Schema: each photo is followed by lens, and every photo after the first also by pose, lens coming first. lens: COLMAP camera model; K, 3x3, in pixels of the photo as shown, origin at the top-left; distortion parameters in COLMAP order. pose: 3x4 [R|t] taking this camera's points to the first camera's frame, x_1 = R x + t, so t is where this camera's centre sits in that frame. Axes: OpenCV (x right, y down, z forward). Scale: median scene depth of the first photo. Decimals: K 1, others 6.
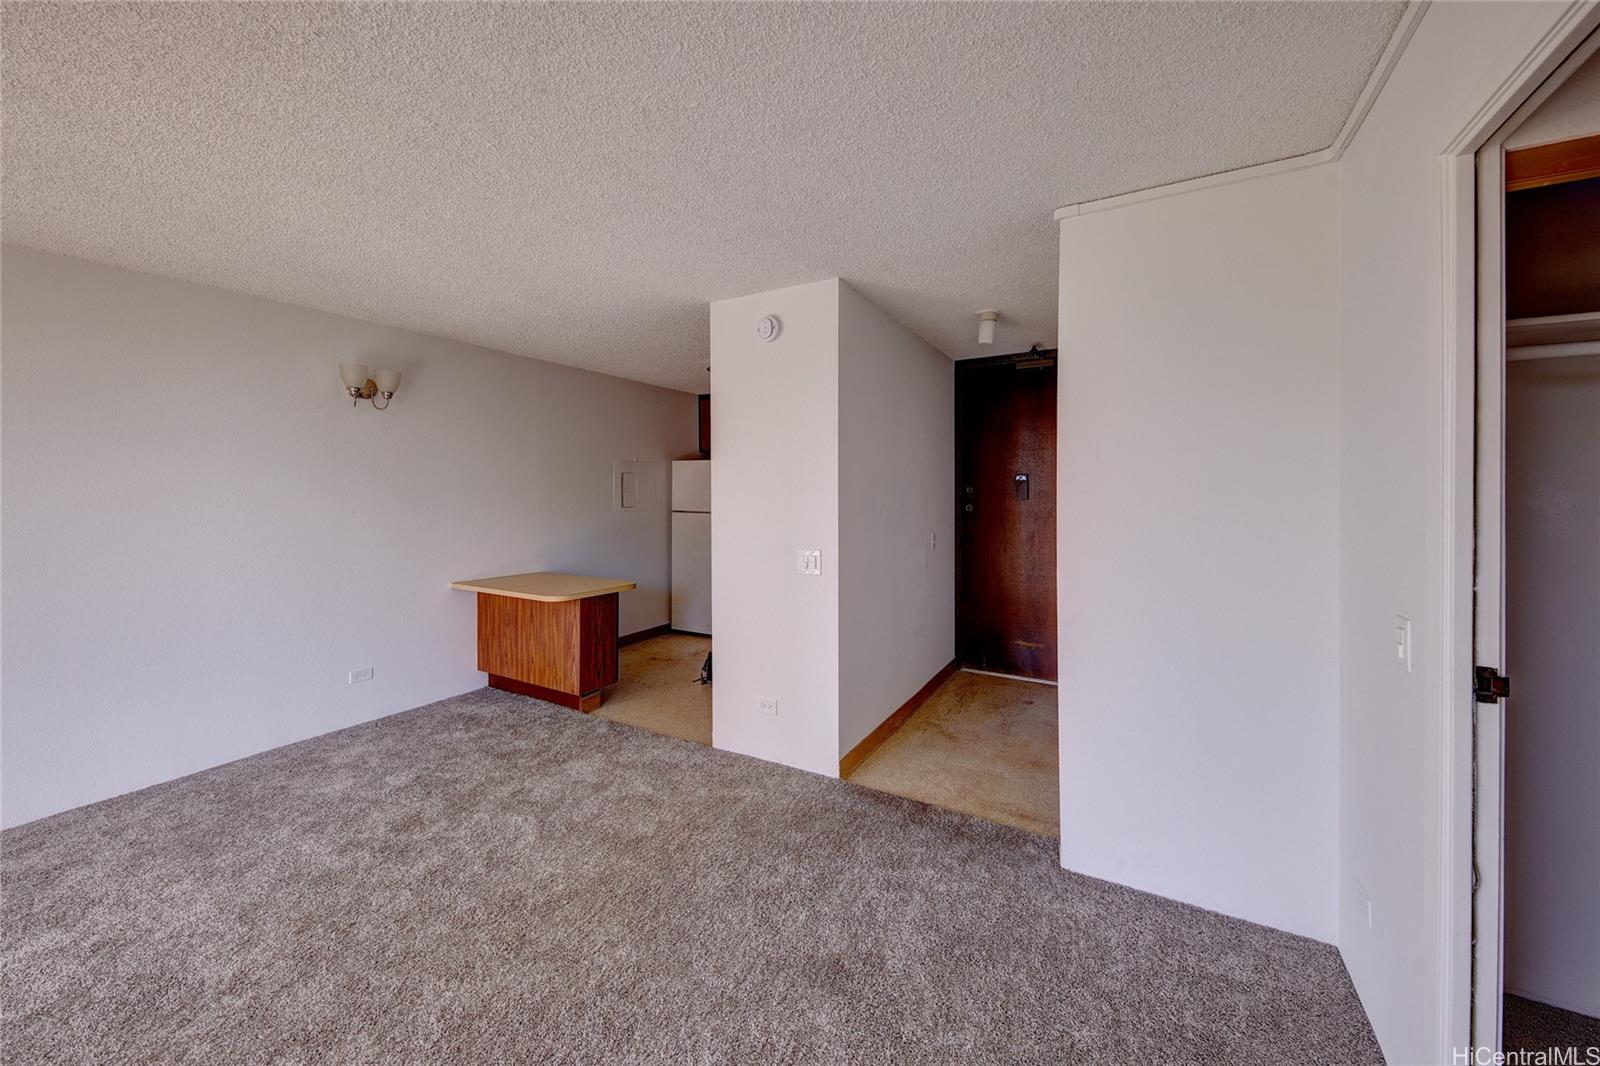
lens RADIAL K [[577.2, 0, 813.8], [0, 577.2, 487.5], [0, 0, 1]] dist [-0.002197, -0.000429]
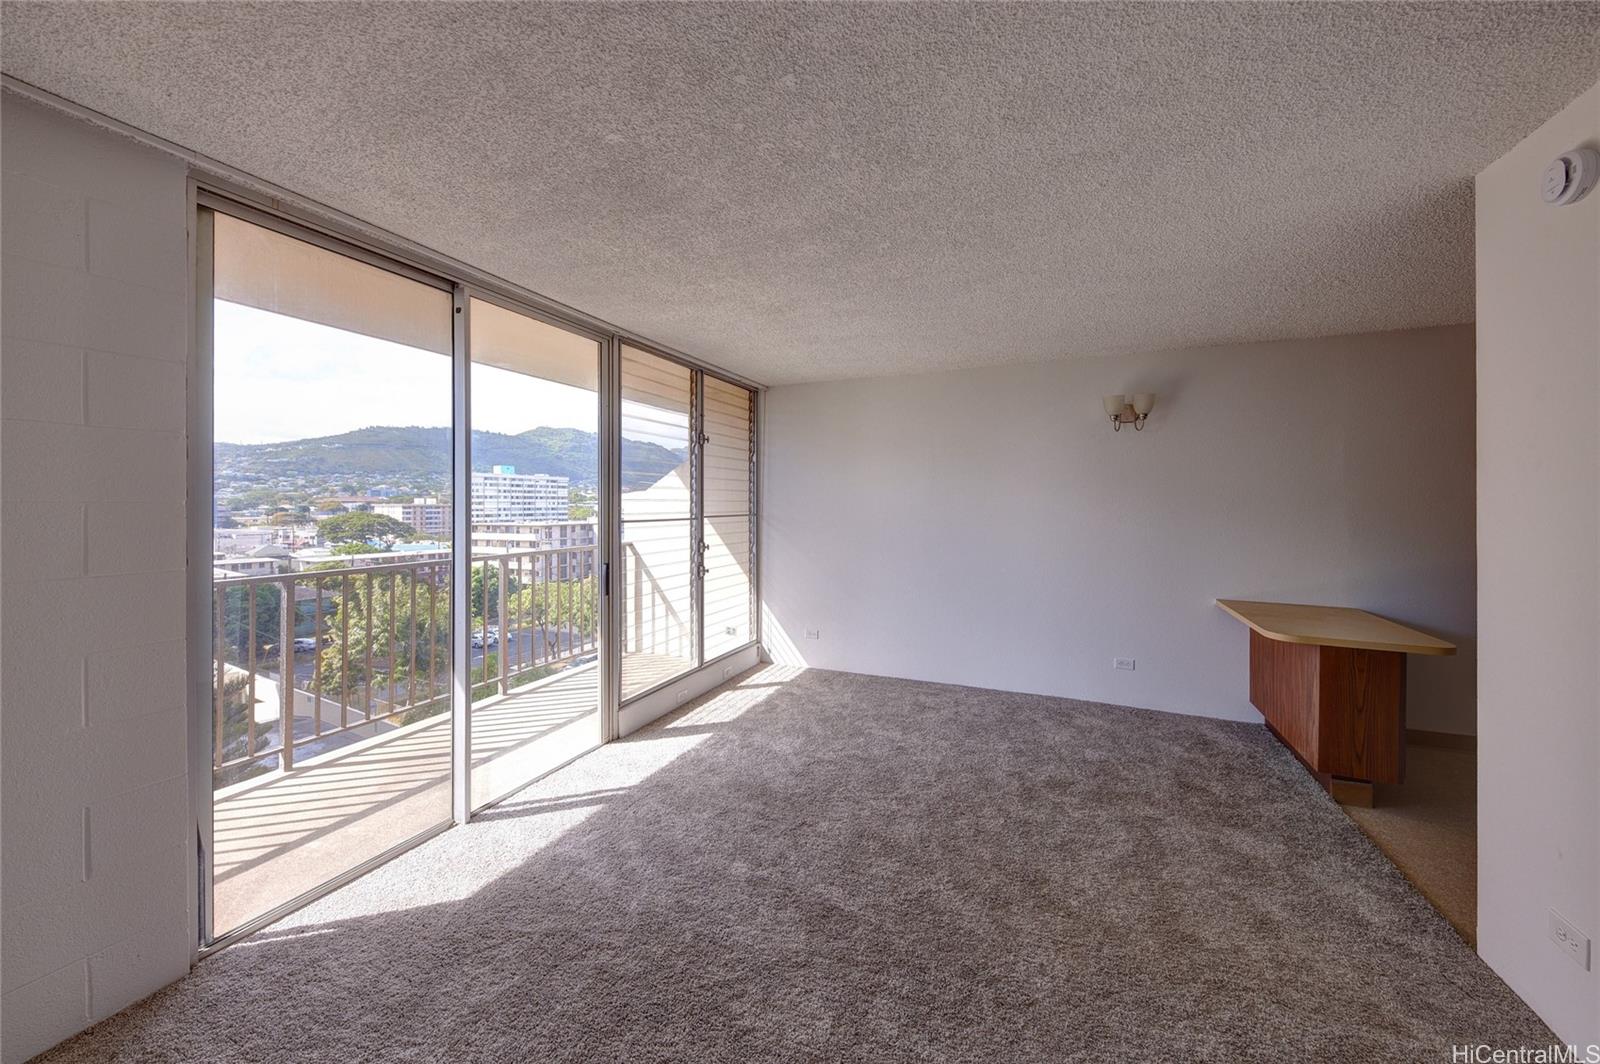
lens RADIAL K [[567.1, 0, 802.6], [0, 567.1, 504.2], [0, 0, 1]] dist [0.005025, -0.003054]
pose [[0.108695, 0.005460, -0.994060, 0.324194], [0.002542, 0.999980, 0.005770, -0.001254], [0.994072, -0.003154, 0.108679, 0.288490]]
